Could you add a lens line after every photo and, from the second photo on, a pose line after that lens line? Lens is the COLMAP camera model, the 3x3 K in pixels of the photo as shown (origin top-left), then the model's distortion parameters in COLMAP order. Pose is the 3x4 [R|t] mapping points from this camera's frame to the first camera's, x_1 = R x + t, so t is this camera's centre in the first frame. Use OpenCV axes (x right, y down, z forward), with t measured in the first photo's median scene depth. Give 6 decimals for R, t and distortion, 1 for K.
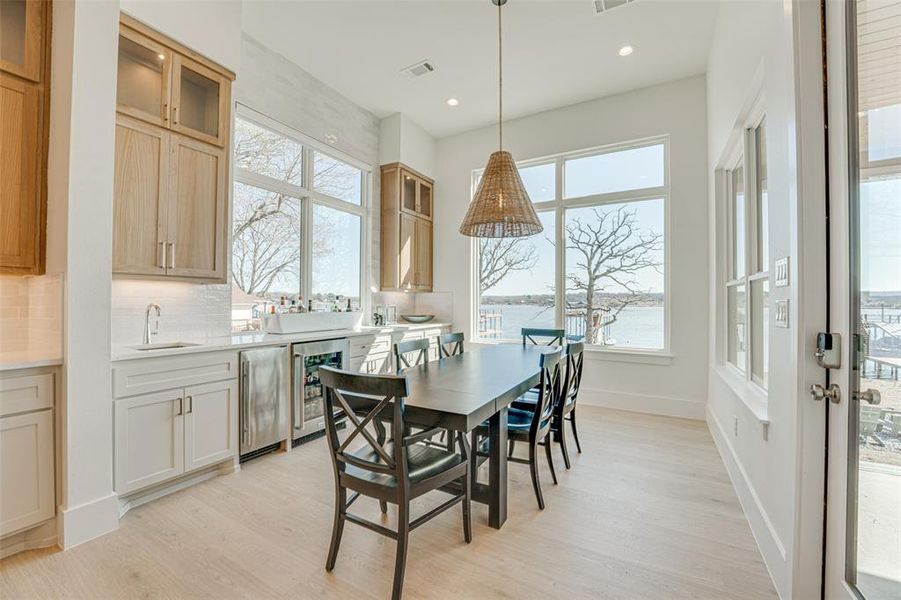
lens RADIAL K [[363.1, 0, 452.3], [0, 363.1, 298.9], [0, 0, 1]] dist [-0.024086, 0.000932]
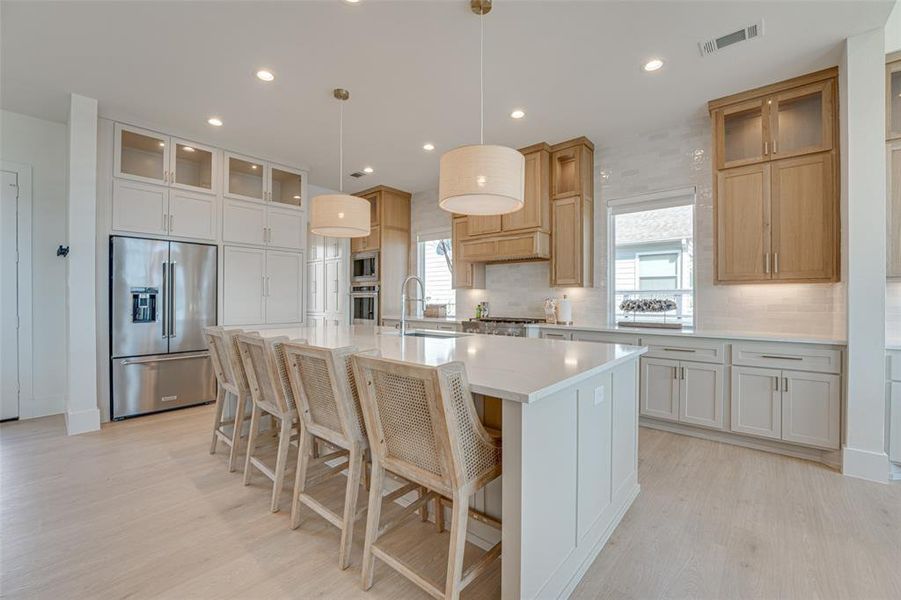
lens RADIAL K [[368.2, 0, 448.9], [0, 368.2, 297.9], [0, 0, 1]] dist [-0.016924, 0.000240]
pose [[-0.200476, 0.000887, -0.979698, 0.261272], [0.006278, 0.999980, -0.000379, -0.005940], [0.979679, -0.006226, -0.200477, -0.113980]]
